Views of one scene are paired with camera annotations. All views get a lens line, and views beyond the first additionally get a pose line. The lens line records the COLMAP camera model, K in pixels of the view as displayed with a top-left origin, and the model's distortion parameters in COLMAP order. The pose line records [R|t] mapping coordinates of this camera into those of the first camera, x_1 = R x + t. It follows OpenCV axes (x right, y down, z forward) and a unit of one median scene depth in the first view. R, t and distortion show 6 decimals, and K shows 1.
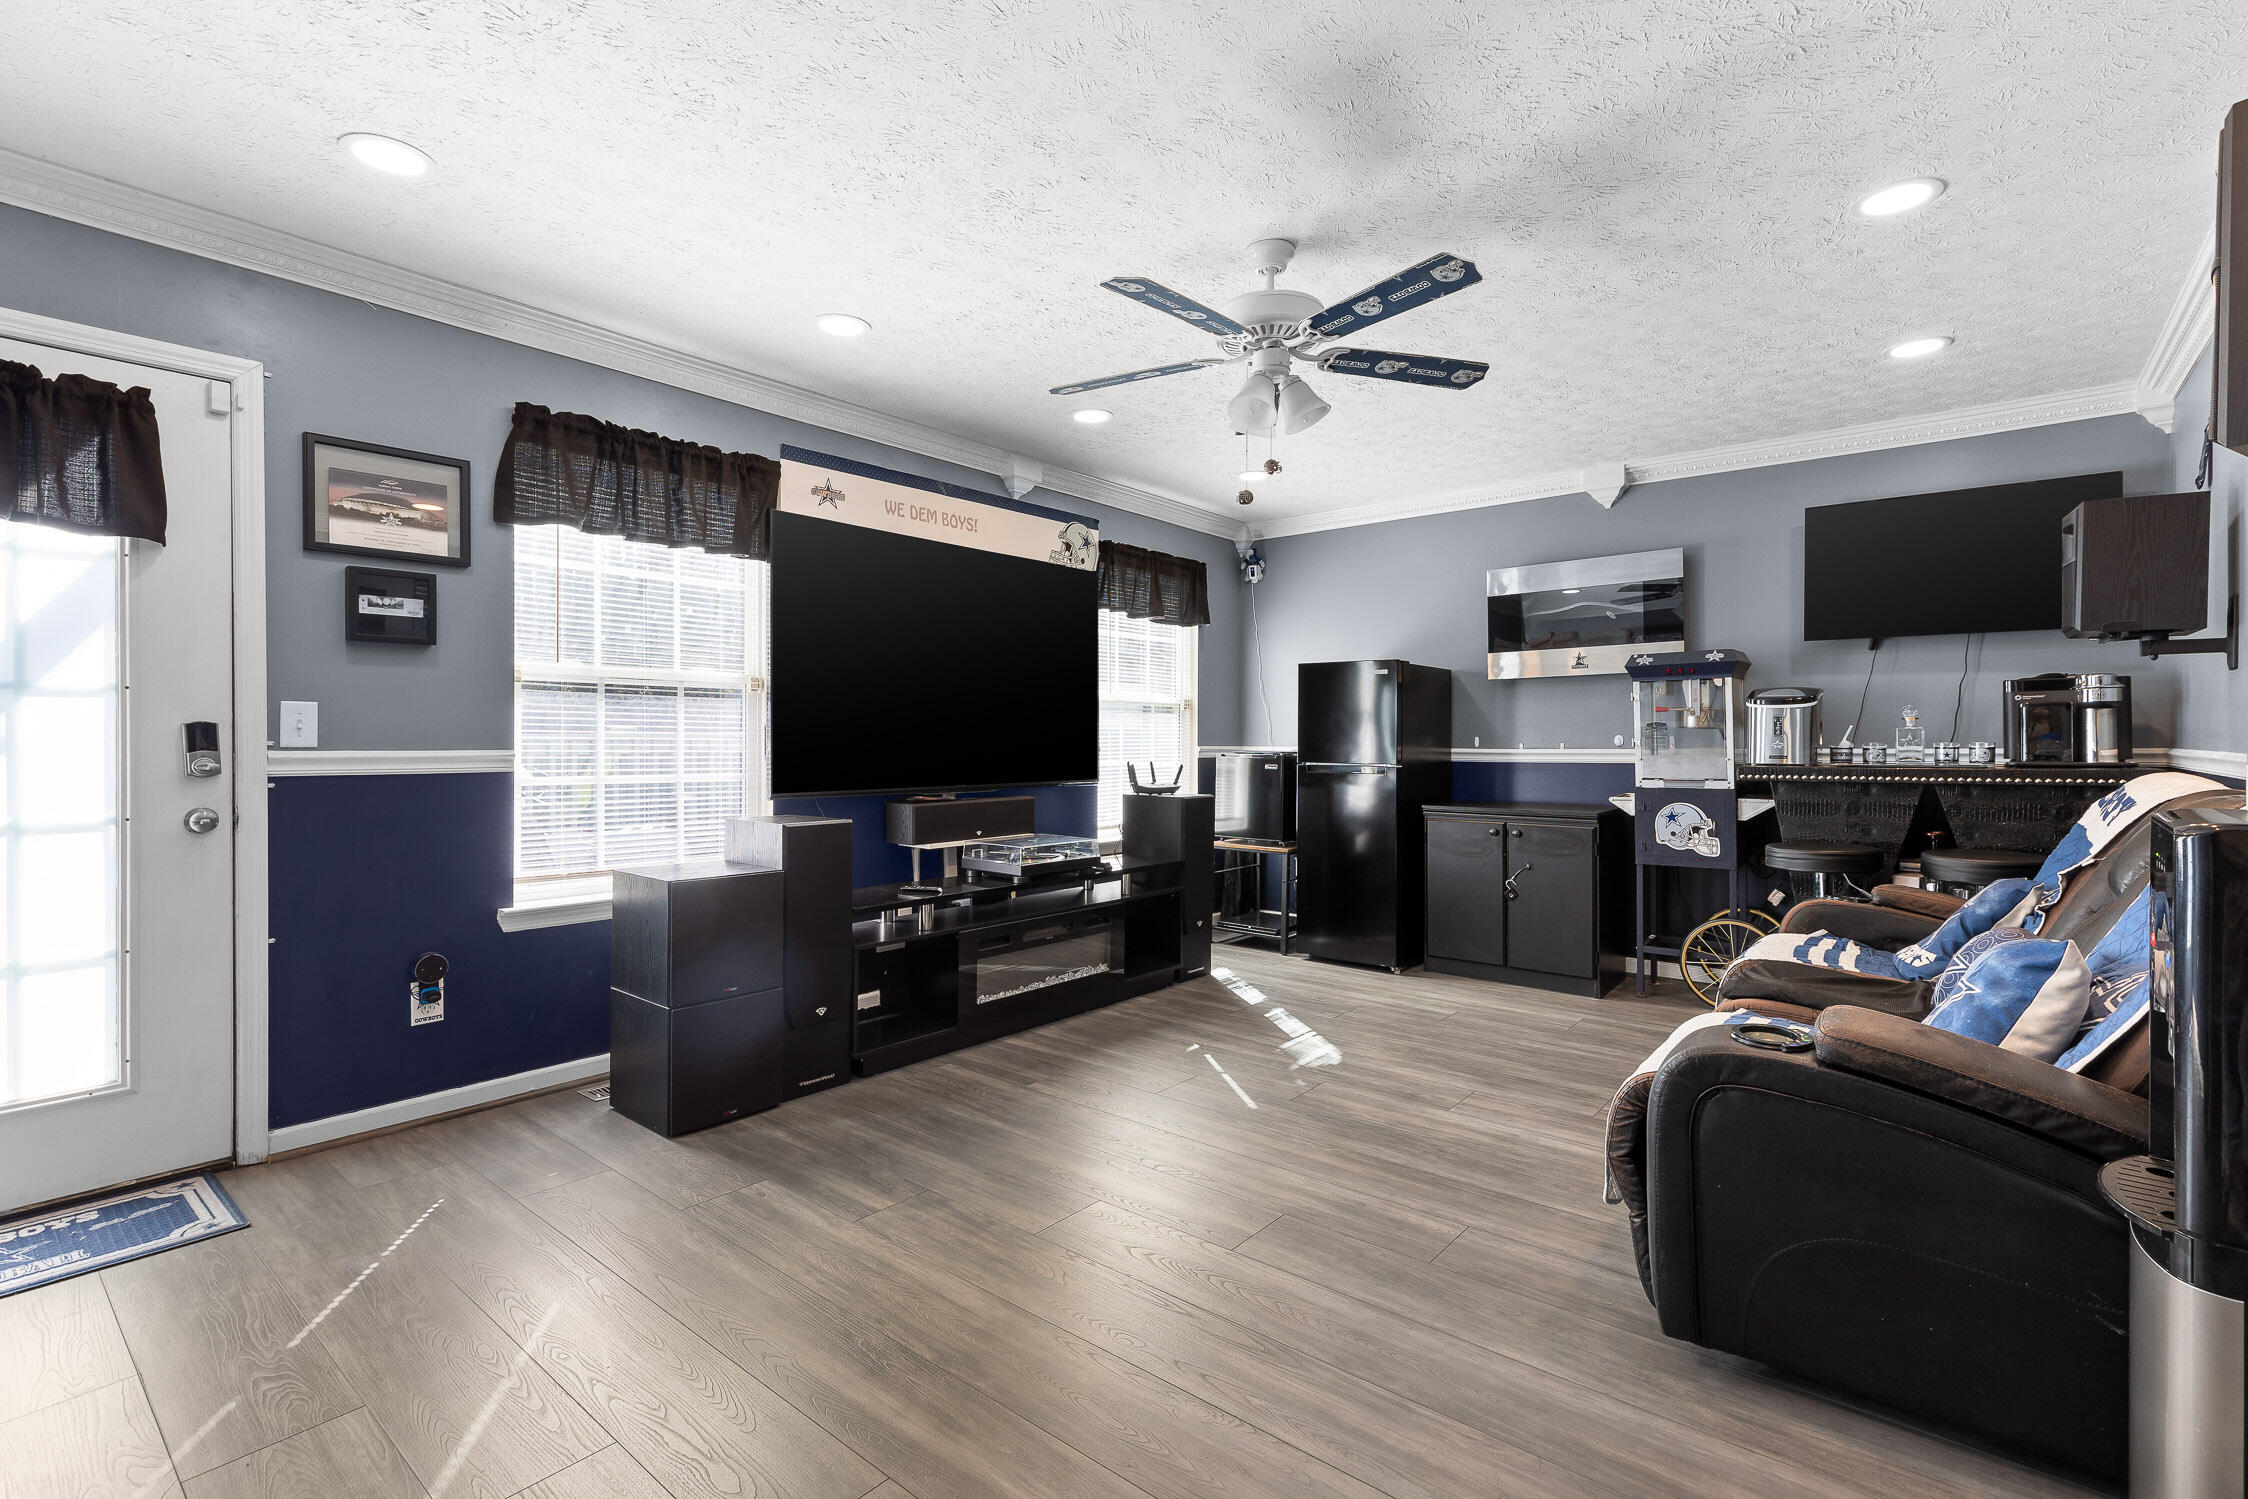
lens RADIAL K [[1021.1, 0, 1124.0], [0, 1021.1, 749.5], [0, 0, 1]] dist [-0.000075, -0.000276]
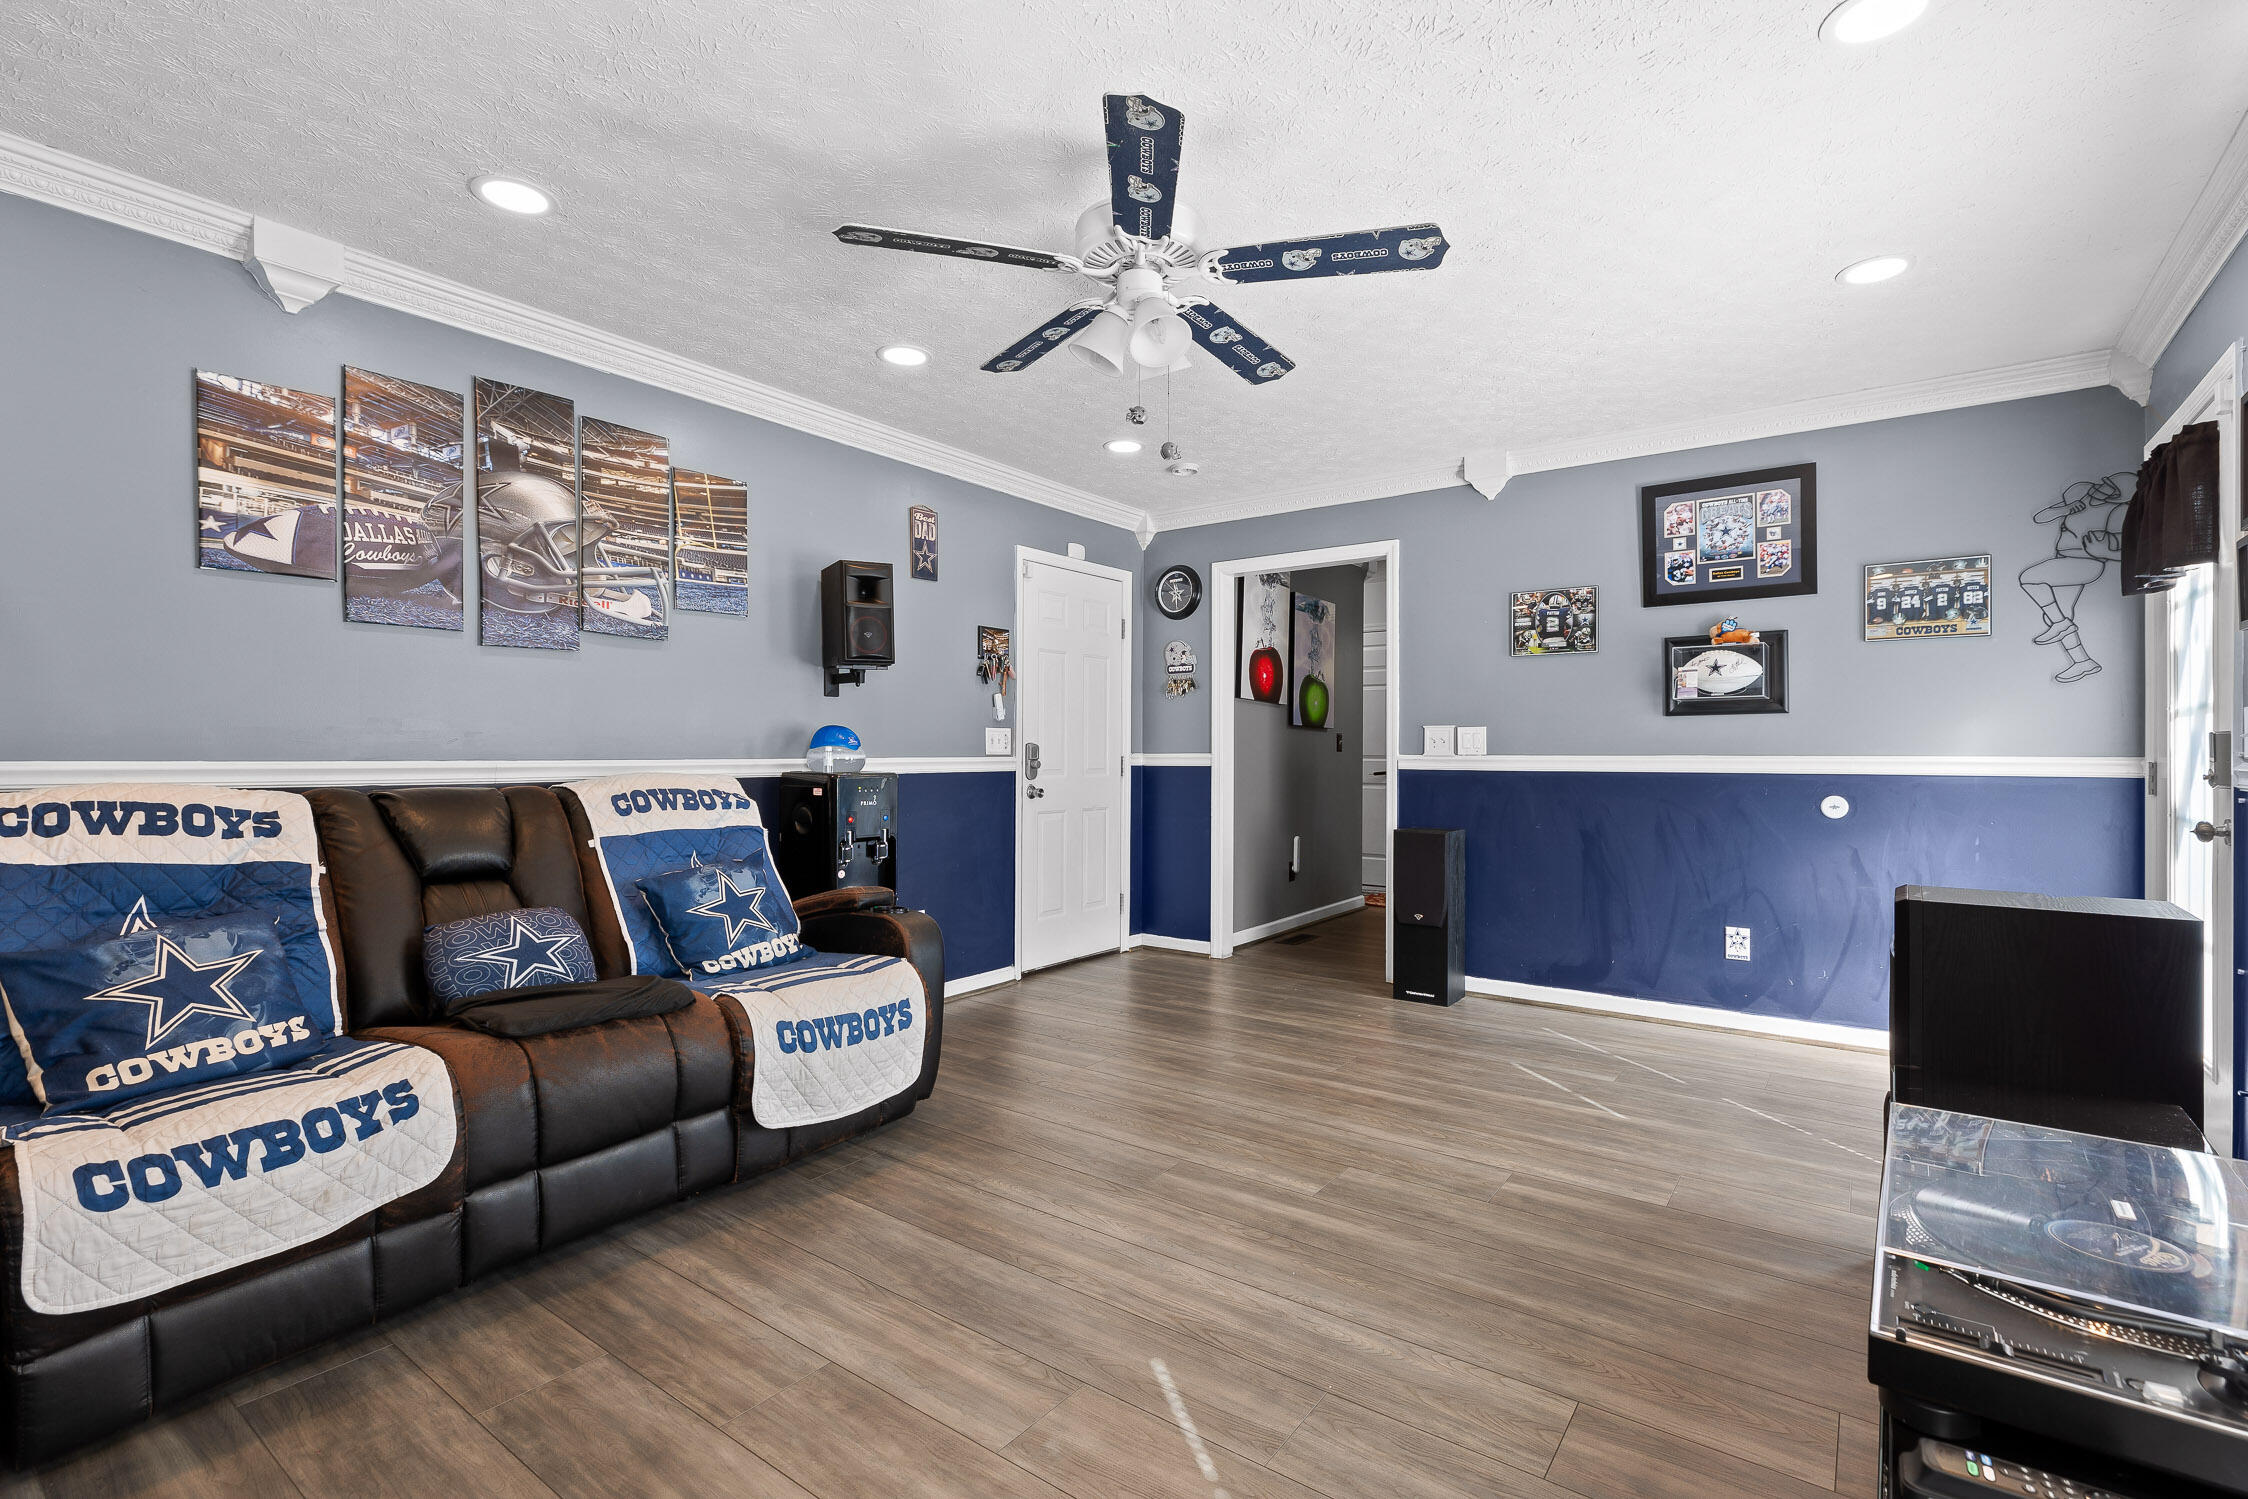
lens RADIAL K [[1021.1, 0, 1124.0], [0, 1021.1, 749.5], [0, 0, 1]] dist [-0.000075, -0.000276]
pose [[-0.998645, 0.000485, -0.052033, 0.143229], [0.000359, 0.999997, 0.002444, -0.007074], [0.052034, 0.002422, -0.998642, 1.323401]]
